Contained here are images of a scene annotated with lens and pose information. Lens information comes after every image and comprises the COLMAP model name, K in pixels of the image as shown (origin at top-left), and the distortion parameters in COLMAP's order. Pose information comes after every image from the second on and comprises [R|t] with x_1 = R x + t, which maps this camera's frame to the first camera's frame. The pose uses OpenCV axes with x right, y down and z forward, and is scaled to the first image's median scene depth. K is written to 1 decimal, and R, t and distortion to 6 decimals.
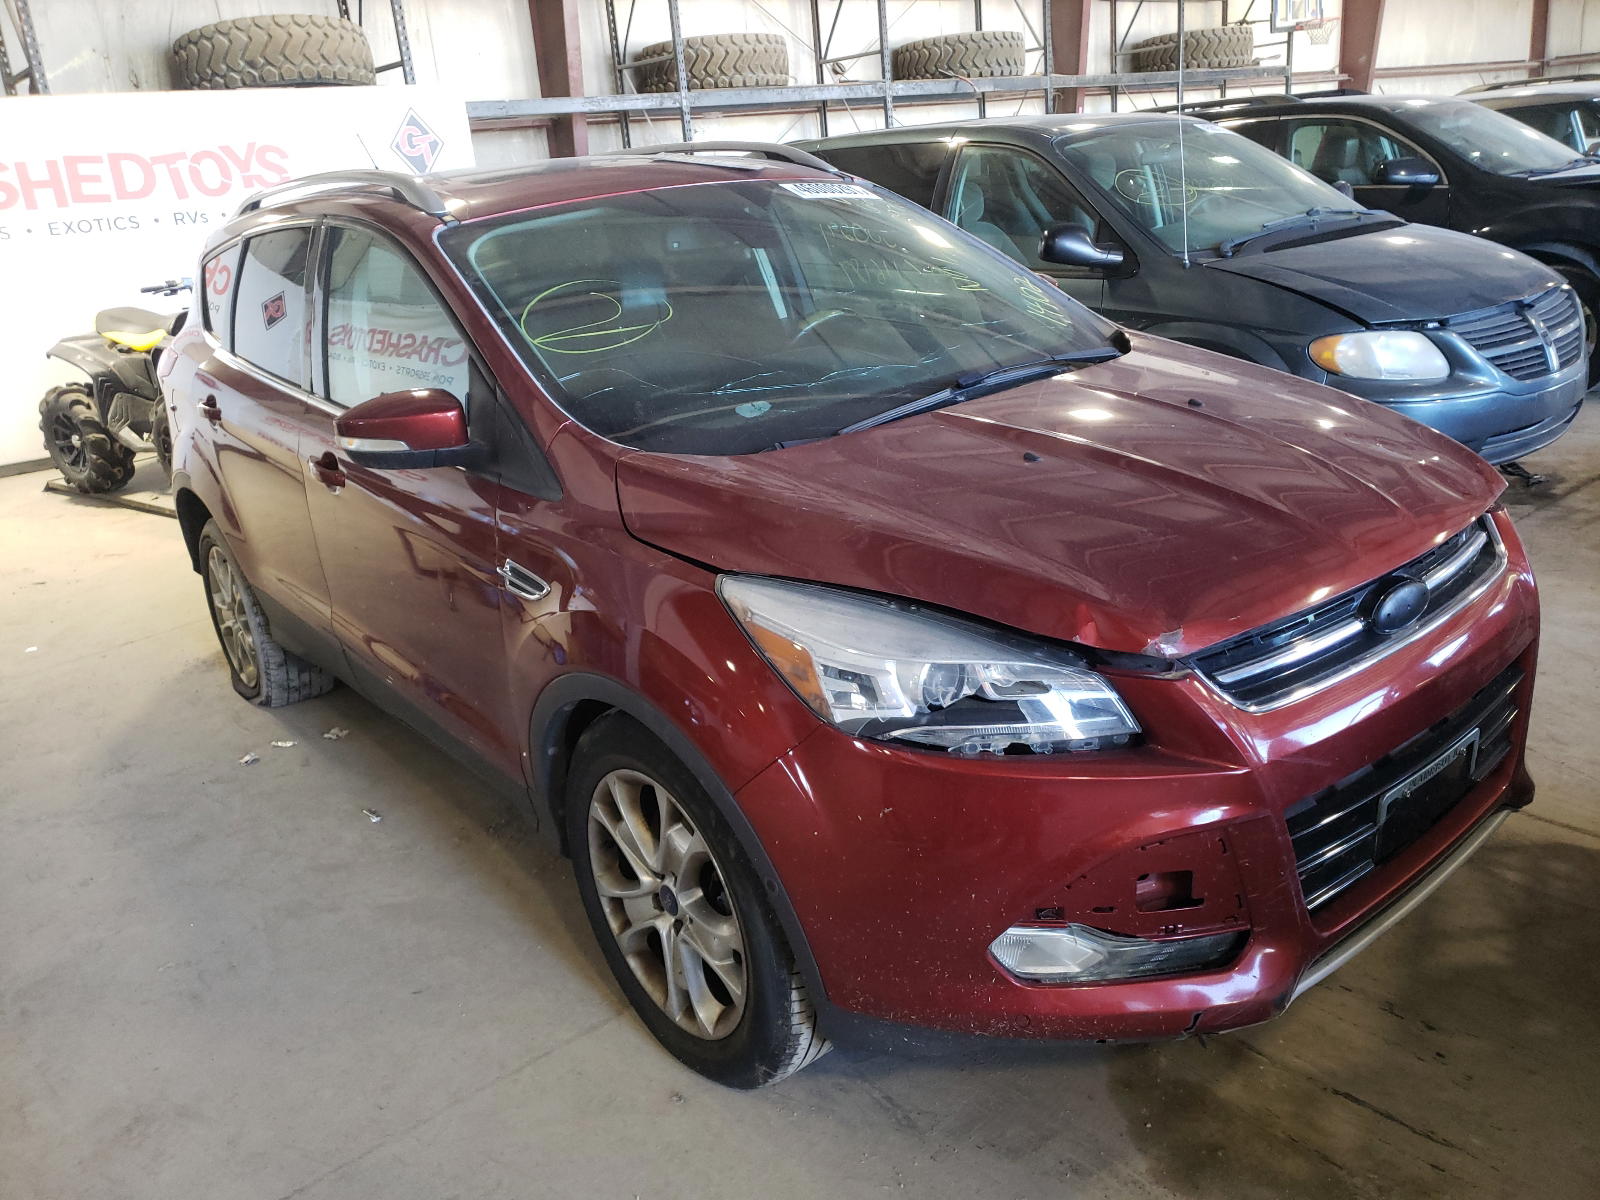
lens RADIAL K [[1227.1, 0, 800.0], [0, 1227.1, 600.0], [0, 0, 1]] dist [0.005289, 0.013993]
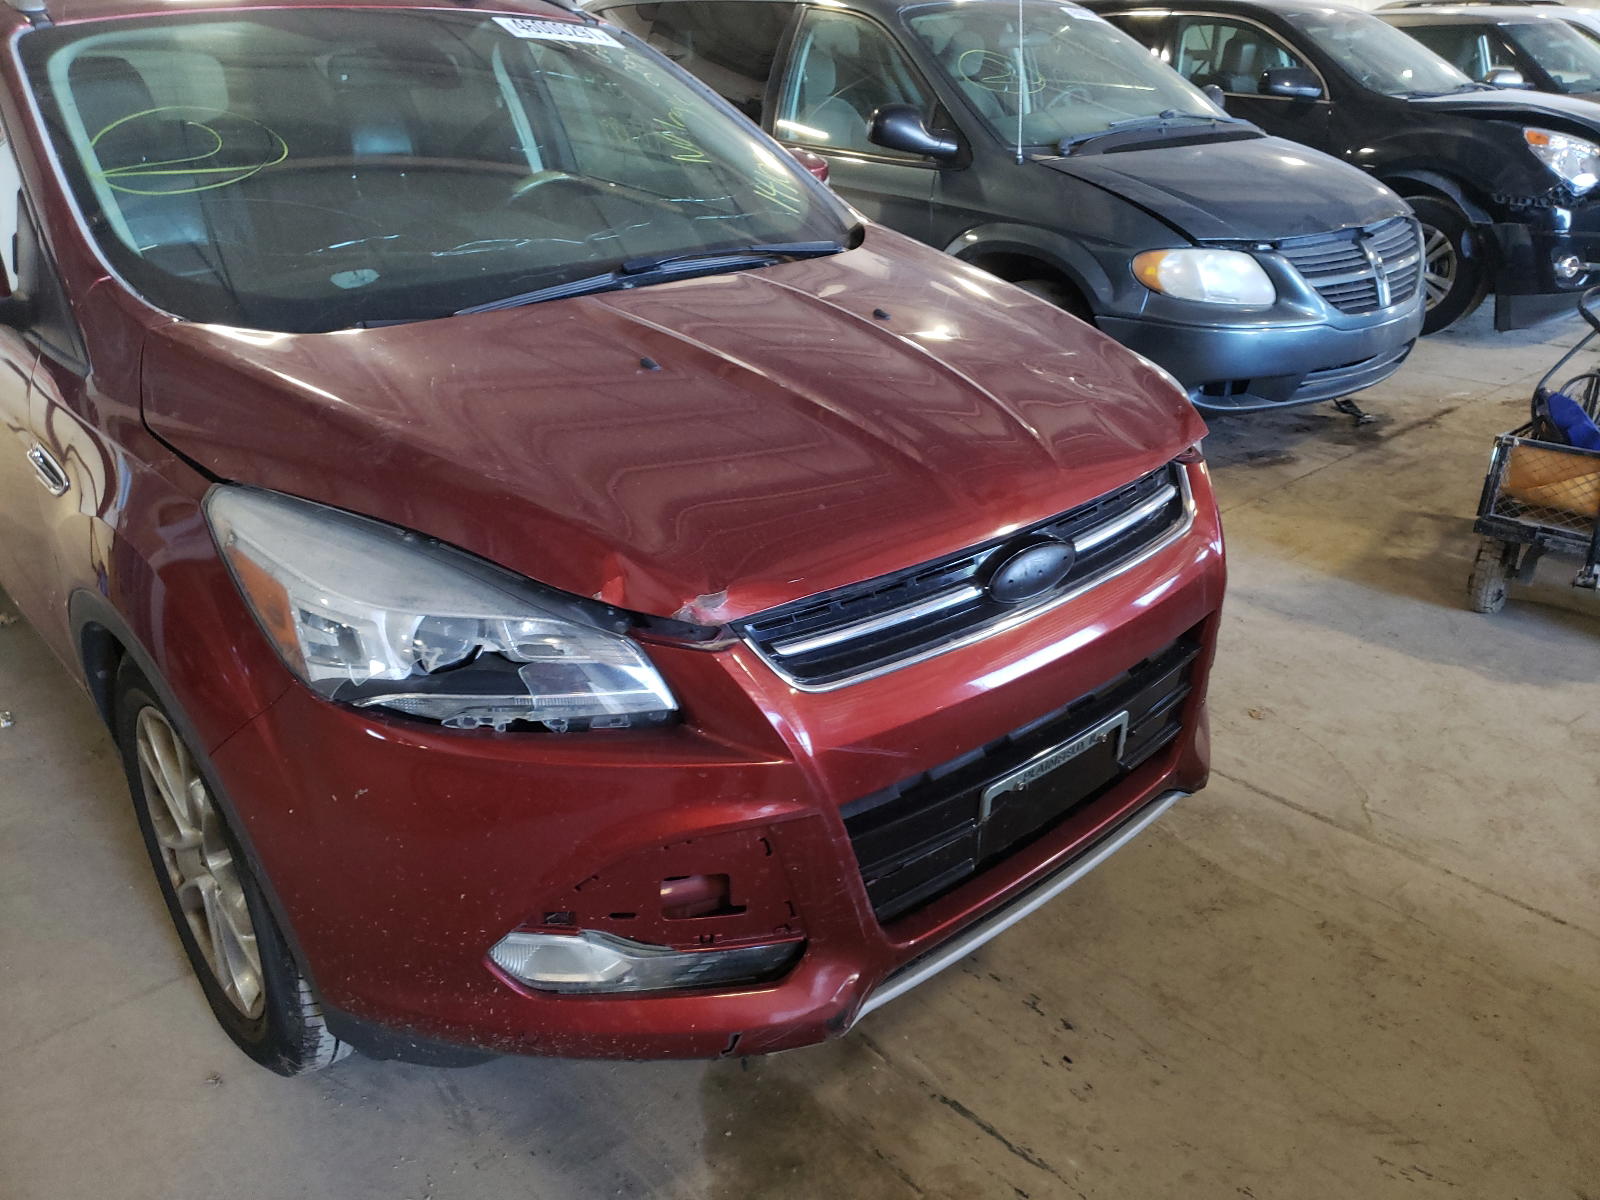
lens RADIAL K [[1236.1, 0, 800.0], [0, 1236.1, 600.0], [0, 0, 1]] dist [0.009711, -0.004759]
pose [[0.995637, 0.056065, 0.074584, 0.177728], [-0.062520, 0.994225, 0.087229, -0.026979], [-0.069263, -0.091511, 0.993392, 0.102748]]
